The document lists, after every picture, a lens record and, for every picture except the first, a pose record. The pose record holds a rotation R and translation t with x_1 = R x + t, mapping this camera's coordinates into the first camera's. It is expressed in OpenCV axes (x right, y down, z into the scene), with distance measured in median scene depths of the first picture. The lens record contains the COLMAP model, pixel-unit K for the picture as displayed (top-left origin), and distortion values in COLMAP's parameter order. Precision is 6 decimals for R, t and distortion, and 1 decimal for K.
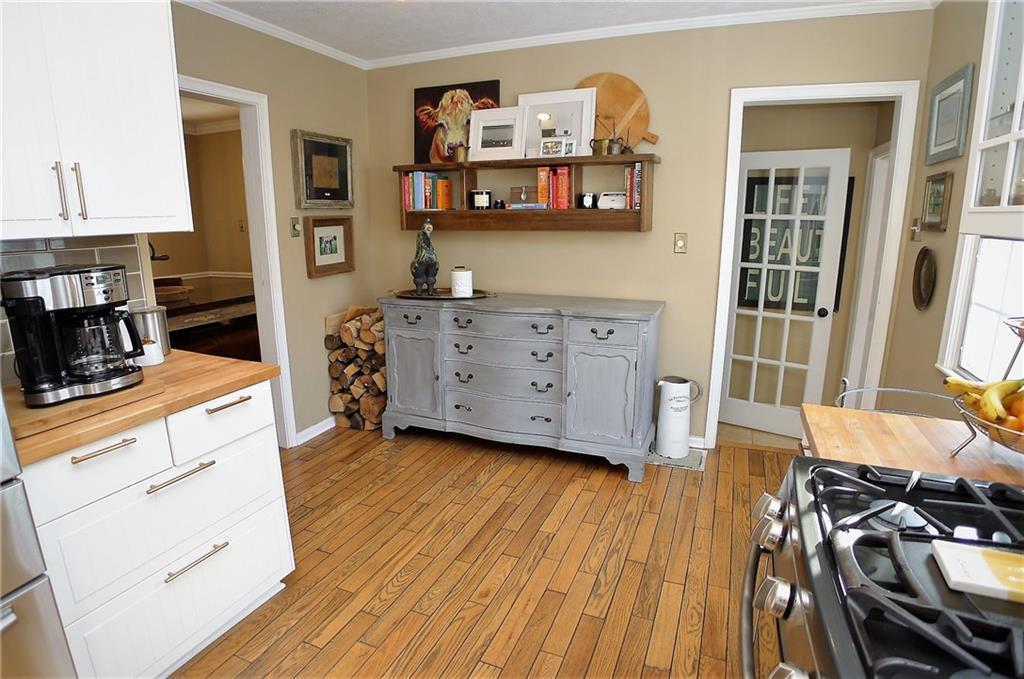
lens RADIAL K [[543.7, 0, 509.1], [0, 543.7, 342.0], [0, 0, 1]] dist [-0.102292, 0.029850]
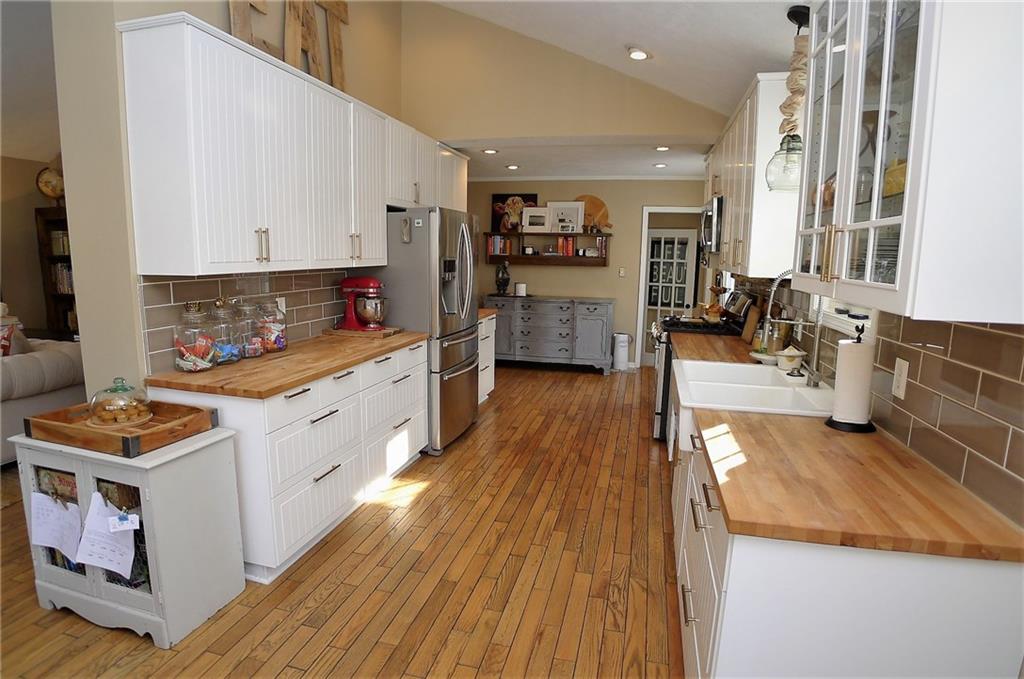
lens RADIAL K [[543.7, 0, 509.1], [0, 543.7, 342.0], [0, 0, 1]] dist [-0.102292, 0.029850]
pose [[0.988880, -0.003650, 0.148670, -0.444171], [0.013542, 0.997755, -0.065583, 0.228158], [-0.148097, 0.066867, 0.986710, -1.042473]]
